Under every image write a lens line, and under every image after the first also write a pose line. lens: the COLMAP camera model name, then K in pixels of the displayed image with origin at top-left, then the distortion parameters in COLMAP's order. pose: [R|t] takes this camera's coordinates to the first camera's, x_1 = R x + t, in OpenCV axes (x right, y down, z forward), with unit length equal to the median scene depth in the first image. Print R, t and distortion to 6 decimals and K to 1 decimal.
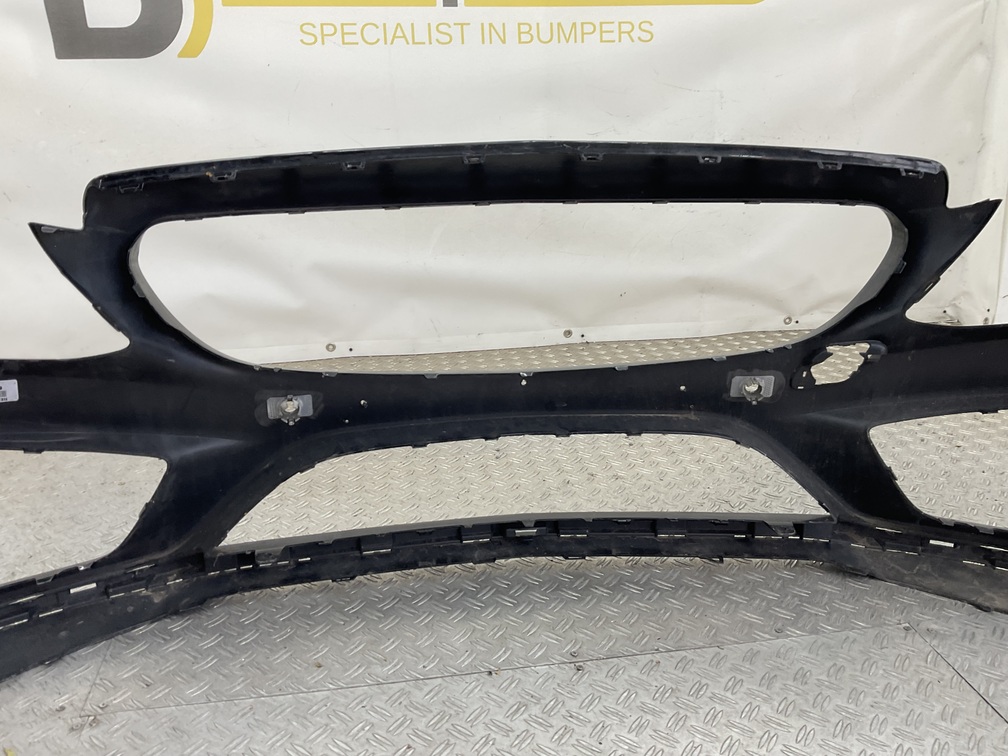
lens RADIAL K [[835.1, 0, 502.7], [0, 835.1, 383.9], [0, 0, 1]] dist [0.056181, -0.105955]
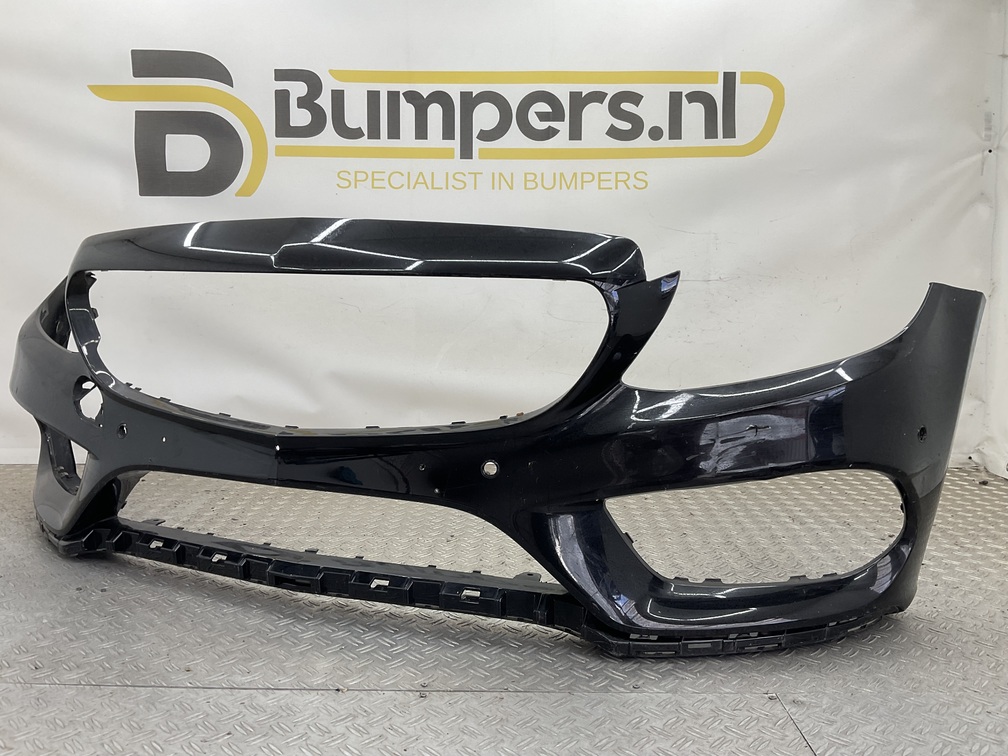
lens RADIAL K [[835.1, 0, 501.8], [0, 835.1, 381.7], [0, 0, 1]] dist [0.056181, -0.105955]
pose [[0.986385, 0.037704, -0.160071, 0.218984], [-0.072967, 0.972646, -0.220535, 0.120580], [0.147377, 0.229213, 0.962155, -0.039232]]
